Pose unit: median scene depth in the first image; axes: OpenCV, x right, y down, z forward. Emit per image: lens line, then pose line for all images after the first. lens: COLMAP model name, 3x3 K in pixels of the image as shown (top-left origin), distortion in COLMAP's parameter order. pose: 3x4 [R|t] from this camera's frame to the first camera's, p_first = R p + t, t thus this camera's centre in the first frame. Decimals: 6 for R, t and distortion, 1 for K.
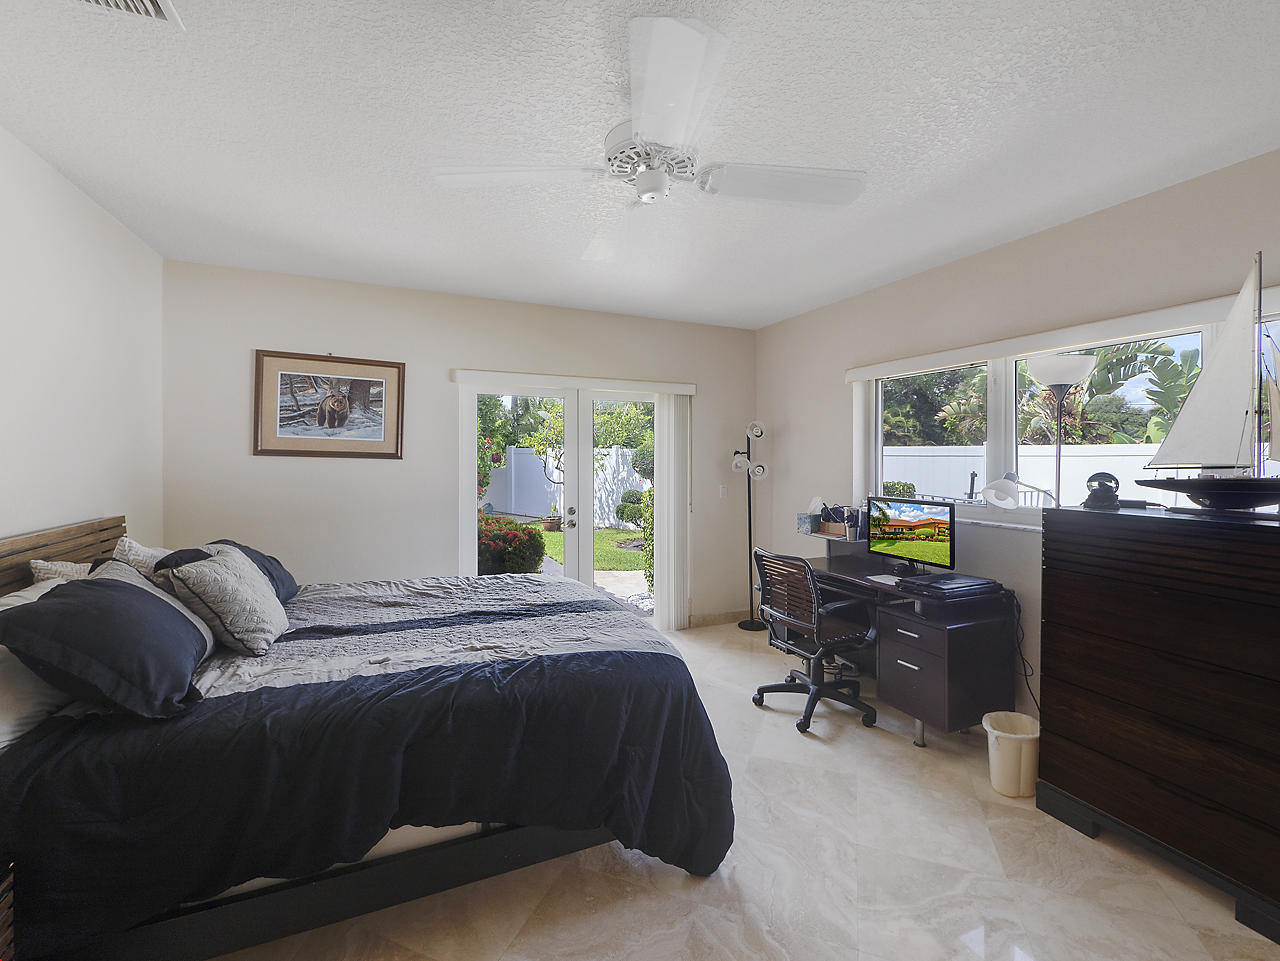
lens RADIAL K [[539.0, 0, 644.4], [0, 539.0, 459.0], [0, 0, 1]] dist [-0.010362, 0.003651]
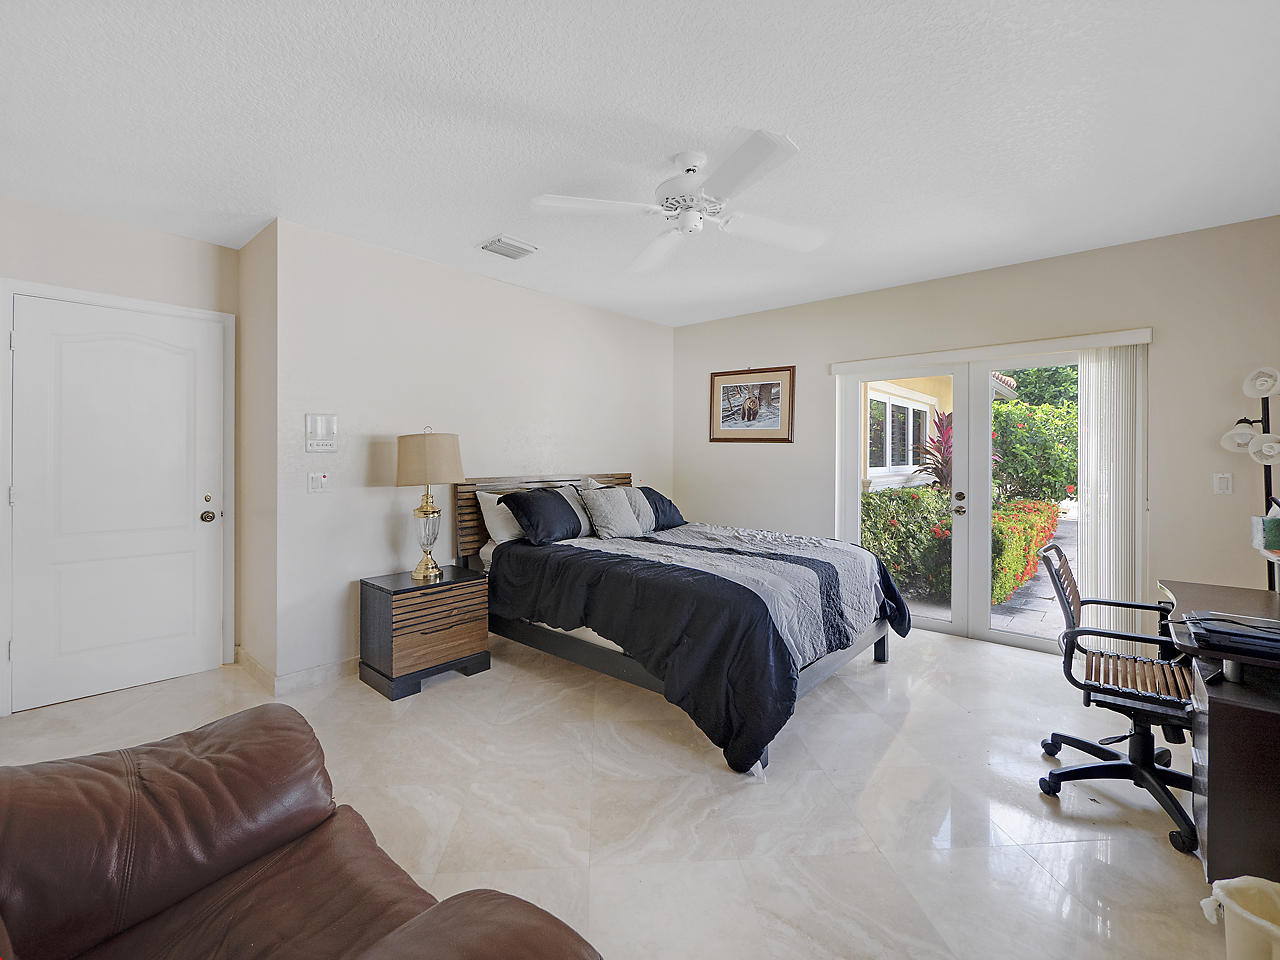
lens RADIAL K [[539.0, 0, 644.4], [0, 539.0, 458.5], [0, 0, 1]] dist [-0.010362, 0.003651]
pose [[0.444619, -0.003093, -0.895714, 0.547740], [0.000921, 0.999995, -0.002995, 0.042702], [0.895719, 0.000507, 0.444620, 0.142853]]
